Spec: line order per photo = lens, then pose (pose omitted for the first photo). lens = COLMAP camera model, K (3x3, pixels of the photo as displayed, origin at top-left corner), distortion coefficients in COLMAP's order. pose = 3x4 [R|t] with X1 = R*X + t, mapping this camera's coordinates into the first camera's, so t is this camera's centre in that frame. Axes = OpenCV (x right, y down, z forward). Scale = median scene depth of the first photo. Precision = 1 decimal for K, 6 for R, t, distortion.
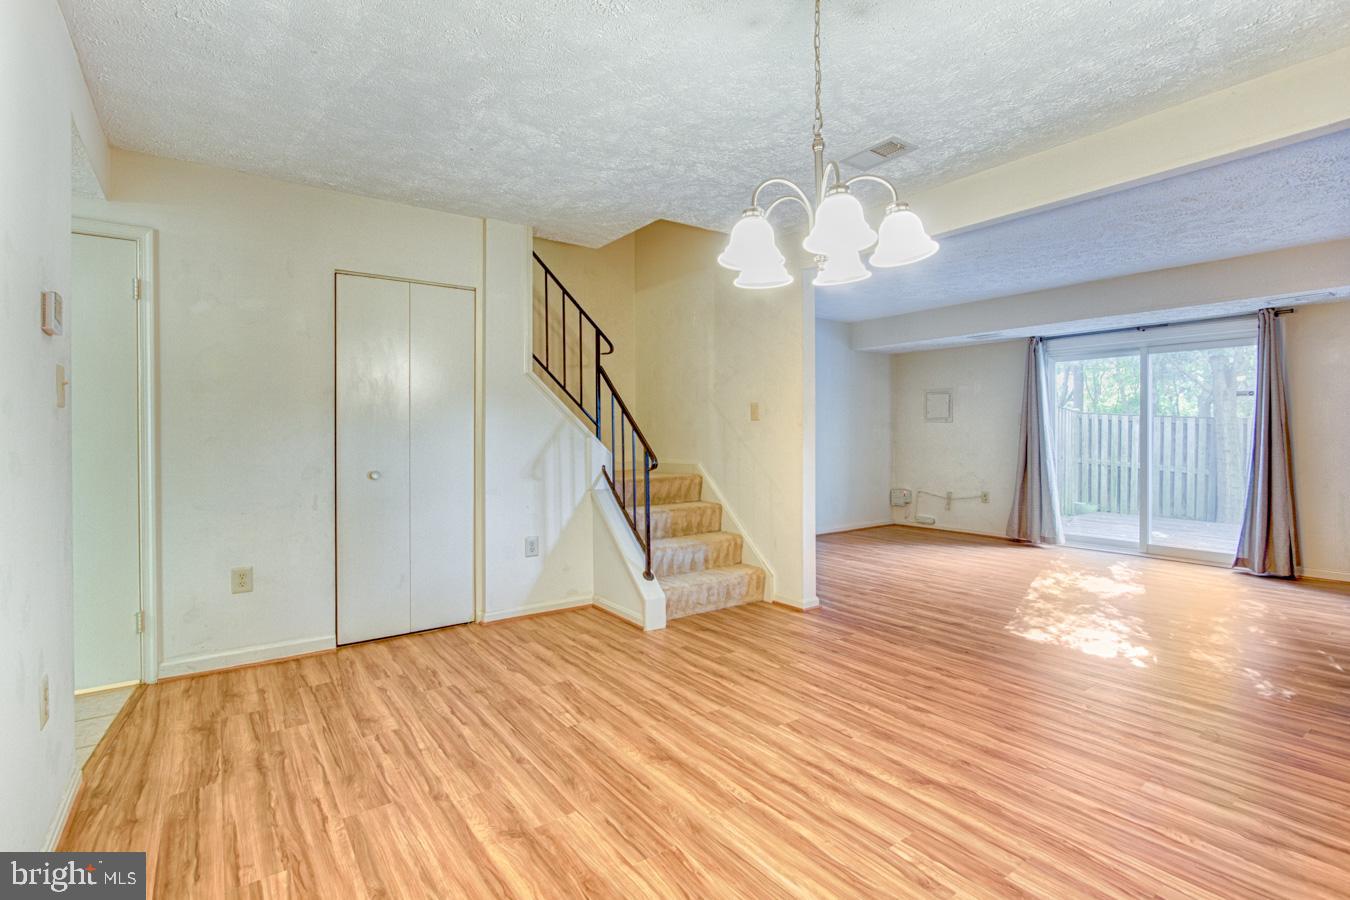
lens RADIAL K [[638.6, 0, 656.6], [0, 638.6, 424.8], [0, 0, 1]] dist [-0.019708, 0.001493]
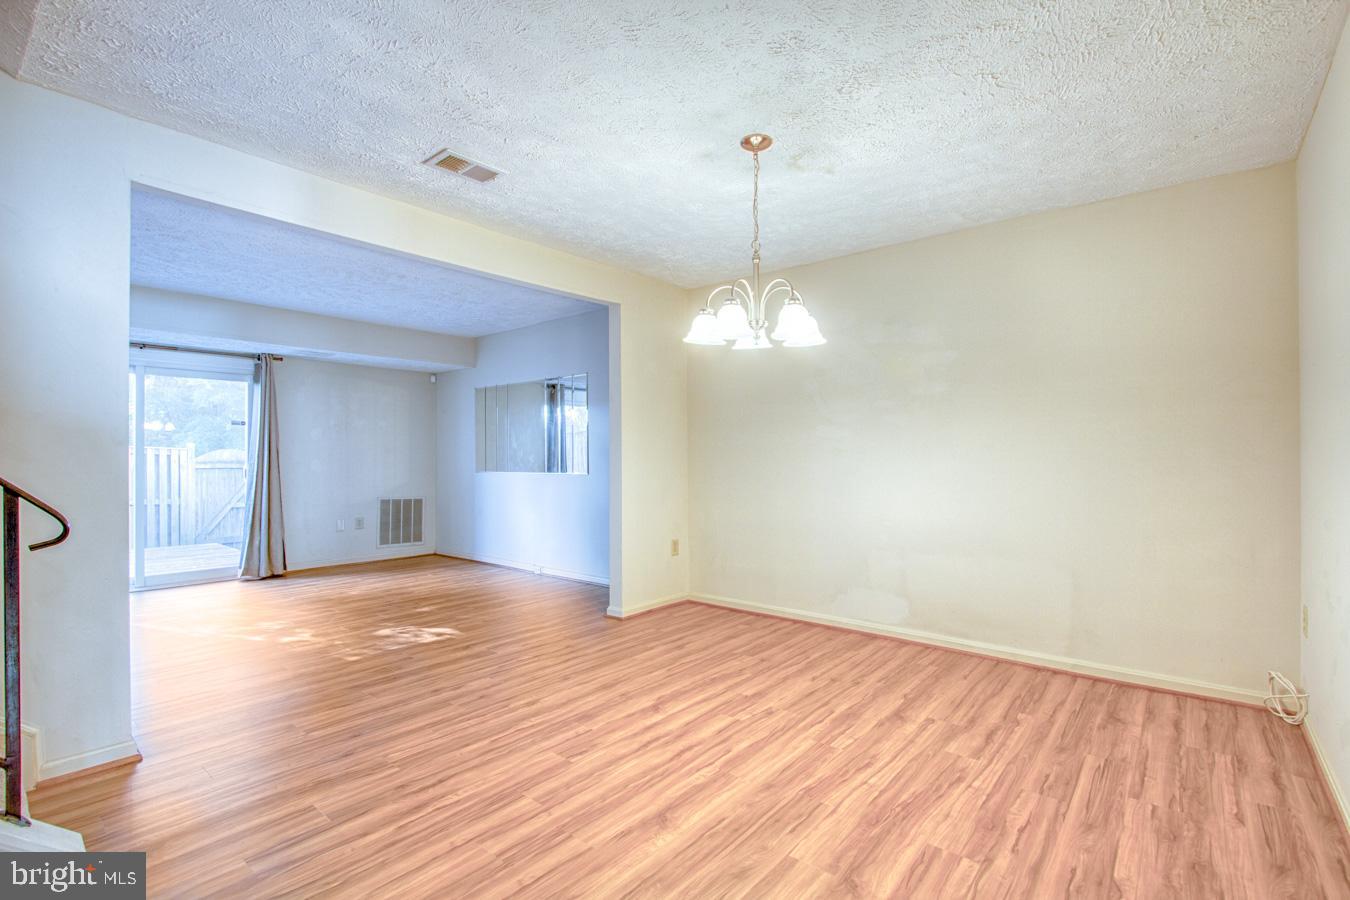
lens RADIAL K [[629.3, 0, 691.5], [0, 629.3, 440.1], [0, 0, 1]] dist [-0.024514, 0.004516]
pose [[-0.280818, 0.026793, 0.959387, -0.732794], [-0.008132, 0.999508, -0.030294, 0.016223], [-0.959726, -0.016308, -0.280462, 1.041891]]
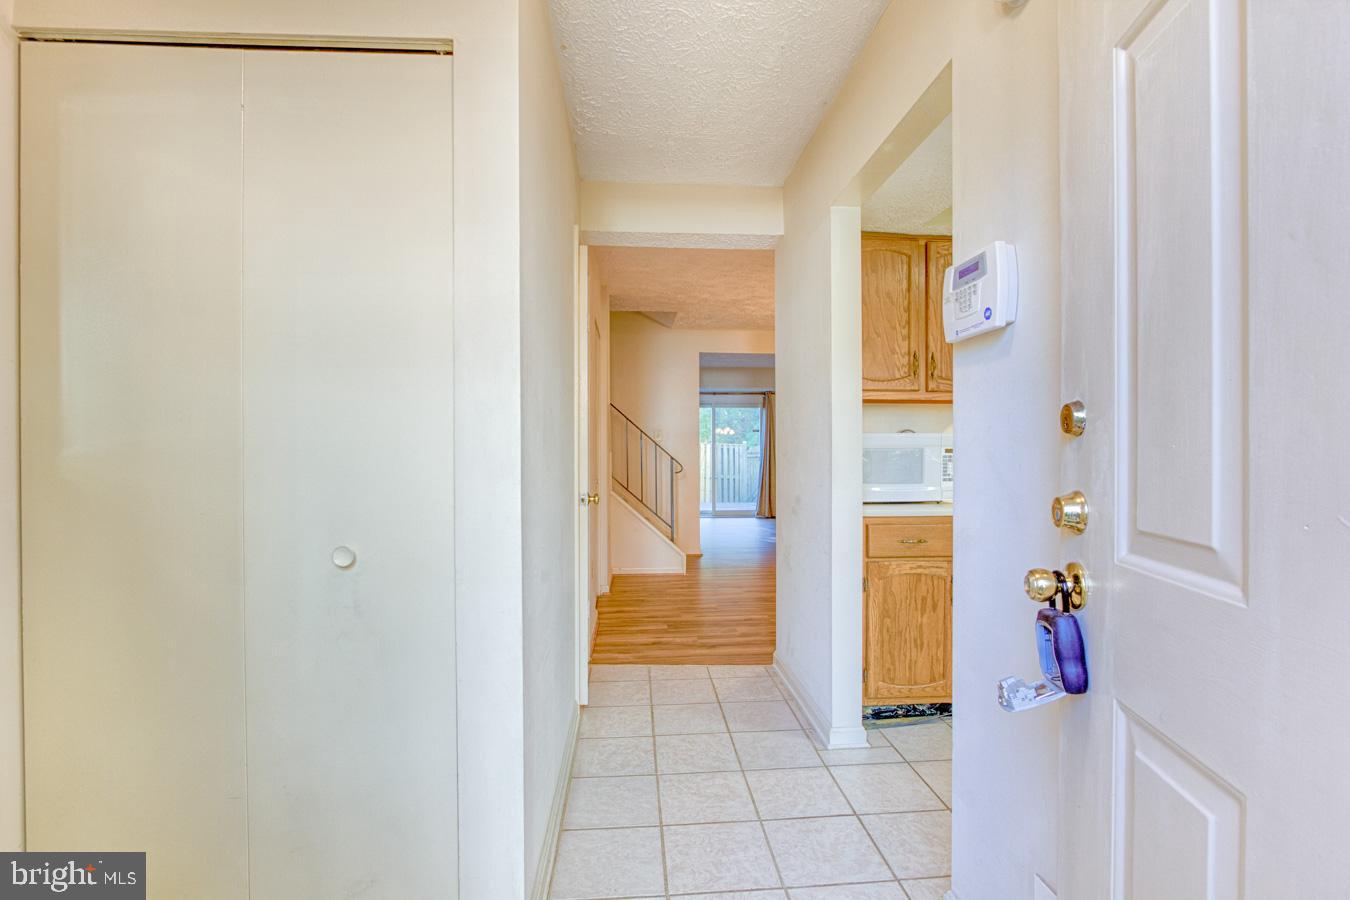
lens RADIAL K [[648.3, 0, 675.0], [0, 648.3, 450.0], [0, 0, 1]] dist [-0.001024, 0.000172]
pose [[0.510369, 0.005527, 0.859937, -1.995597], [-0.019079, 0.999806, 0.004897, 0.013003], [-0.859744, -0.018906, 0.510376, 0.292758]]
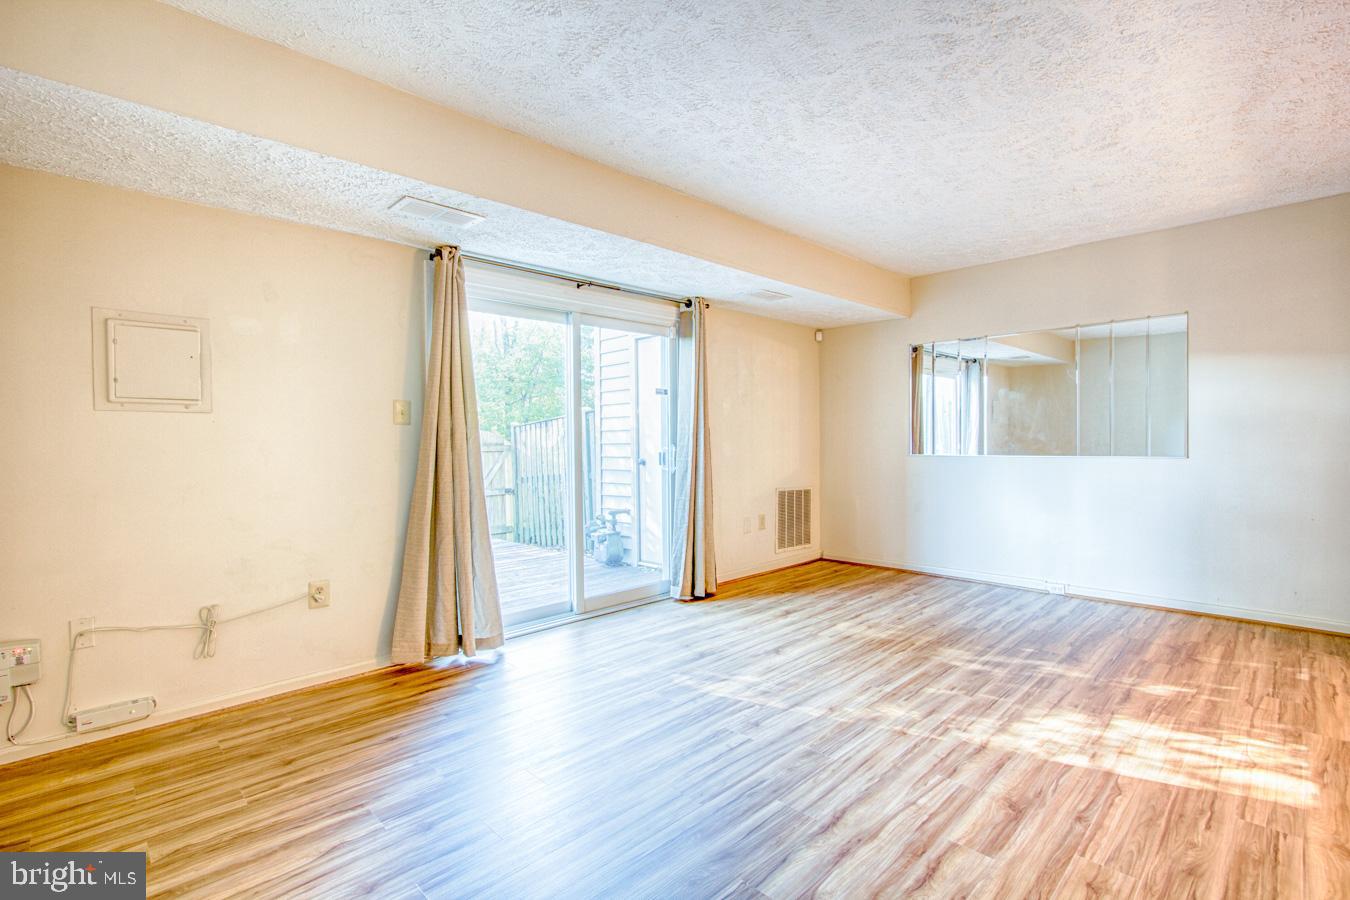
lens RADIAL K [[629.3, 0, 691.5], [0, 629.3, 440.1], [0, 0, 1]] dist [-0.024514, 0.004516]
pose [[-0.180082, -0.001946, 0.983650, 0.182707], [-0.003174, 0.999994, 0.001397, 0.028189], [-0.983647, -0.002870, -0.180087, 2.197640]]
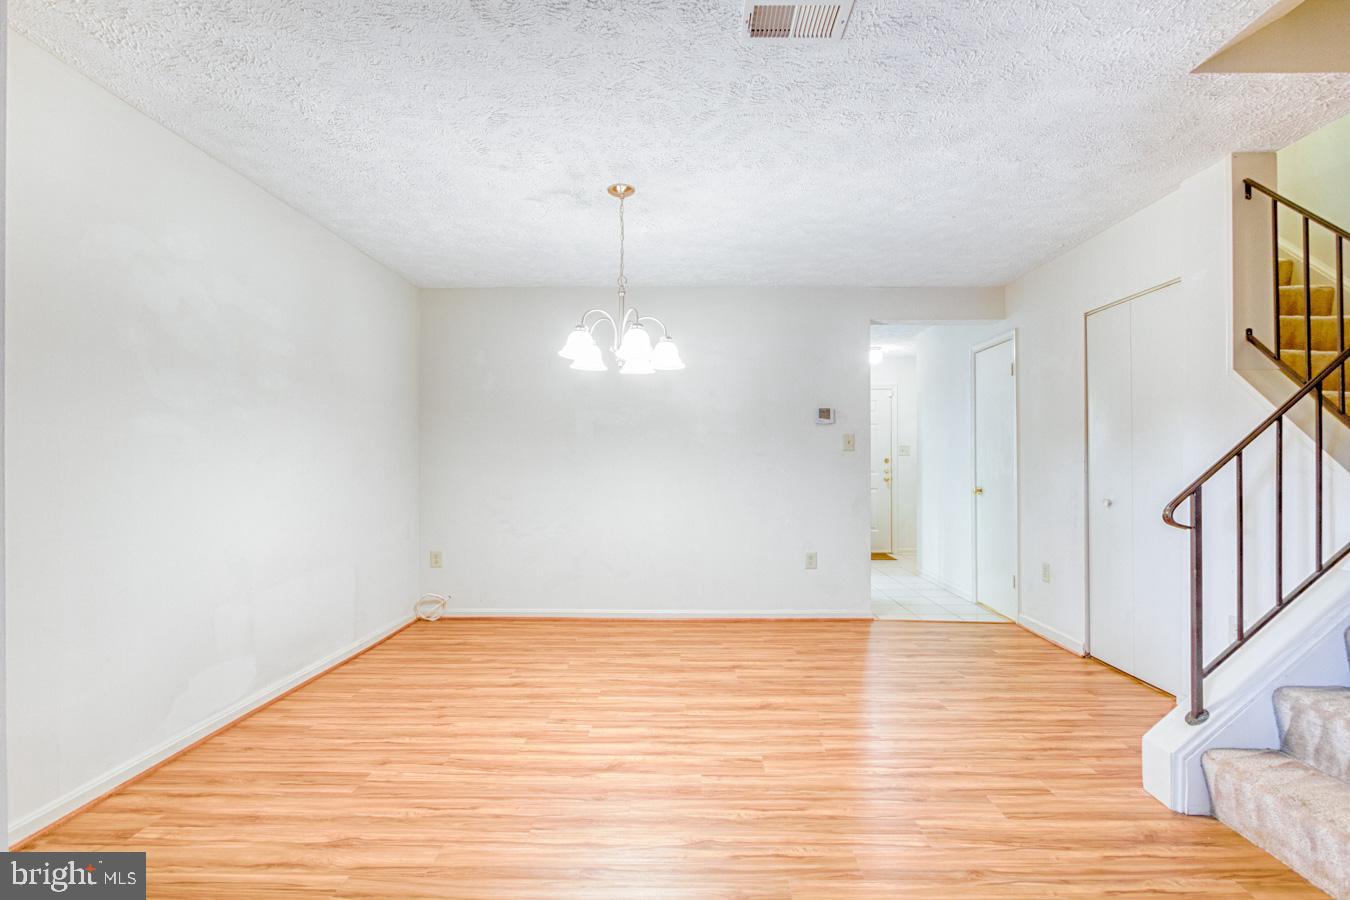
lens RADIAL K [[629.3, 0, 691.5], [0, 629.3, 440.1], [0, 0, 1]] dist [-0.024514, 0.004516]
pose [[-0.574698, -0.022769, -0.818048, 1.004522], [0.013473, 0.999214, -0.037277, 0.016725], [0.818254, -0.032445, -0.573940, 1.405961]]
